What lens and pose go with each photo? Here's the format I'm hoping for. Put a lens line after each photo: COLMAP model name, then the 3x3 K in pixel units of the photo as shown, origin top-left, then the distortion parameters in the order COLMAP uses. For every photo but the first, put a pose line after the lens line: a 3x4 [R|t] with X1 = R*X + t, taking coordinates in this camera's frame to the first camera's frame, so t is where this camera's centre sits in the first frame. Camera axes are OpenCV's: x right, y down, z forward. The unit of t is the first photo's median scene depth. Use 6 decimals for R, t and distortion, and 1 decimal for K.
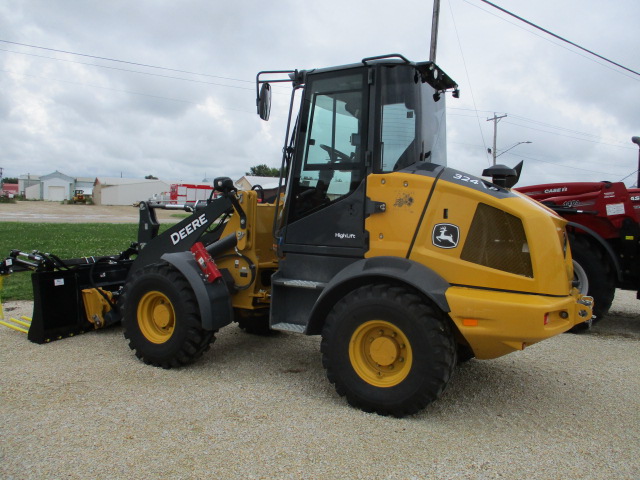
lens RADIAL K [[529.5, 0, 317.4], [0, 529.5, 238.8], [0, 0, 1]] dist [-0.032235, -0.000124]
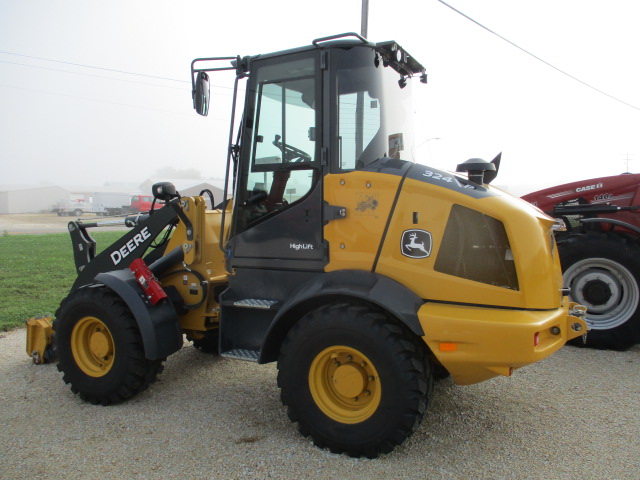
lens RADIAL K [[527.2, 0, 320.7], [0, 527.2, 241.0], [0, 0, 1]] dist [-0.033646, -0.000270]
pose [[0.998370, -0.039583, 0.041106, 0.049489], [0.038990, 0.999125, 0.015120, -0.027189], [-0.041668, -0.013493, 0.999040, 0.143596]]
